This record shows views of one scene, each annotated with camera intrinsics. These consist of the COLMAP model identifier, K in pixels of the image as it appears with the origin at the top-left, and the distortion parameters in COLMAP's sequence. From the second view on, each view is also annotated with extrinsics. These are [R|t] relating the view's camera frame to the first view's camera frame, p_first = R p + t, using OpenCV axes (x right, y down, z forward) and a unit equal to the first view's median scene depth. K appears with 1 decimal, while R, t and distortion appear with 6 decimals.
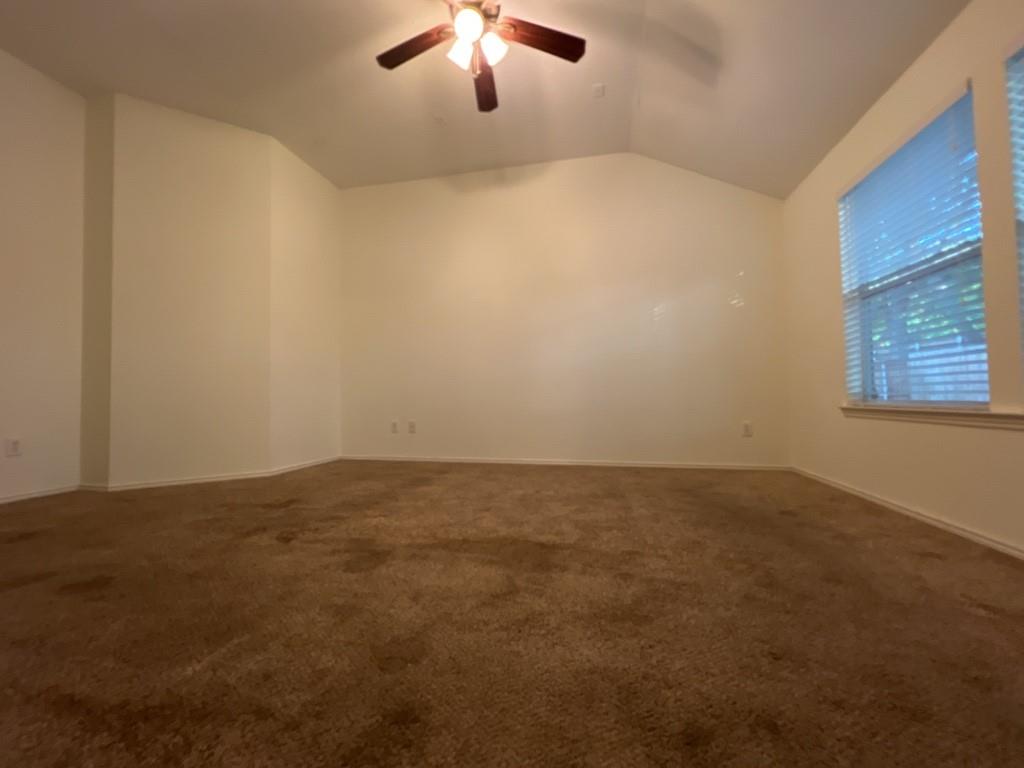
lens RADIAL K [[408.7, 0, 509.7], [0, 408.7, 383.6], [0, 0, 1]] dist [-0.000095, 0.000239]
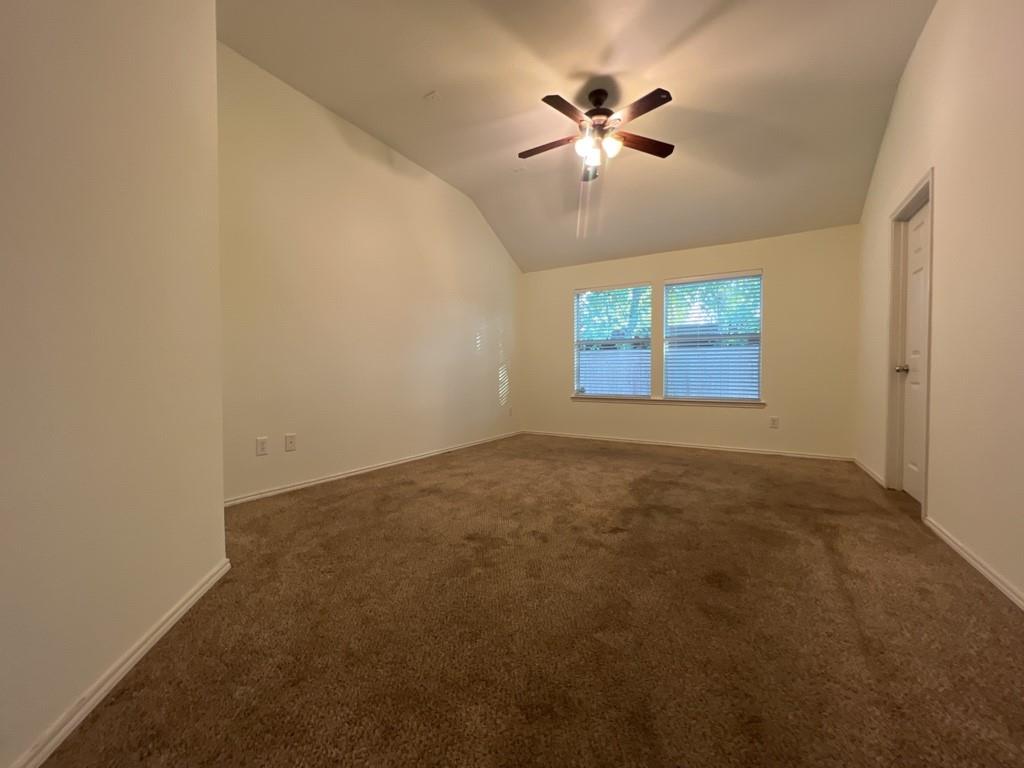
lens RADIAL K [[408.7, 0, 509.7], [0, 408.7, 383.6], [0, 0, 1]] dist [-0.000095, 0.000239]
pose [[0.325980, -0.011130, 0.945311, -1.832184], [-0.040748, 0.998836, 0.025812, -0.071852], [-0.944498, -0.046934, 0.325147, 0.949423]]
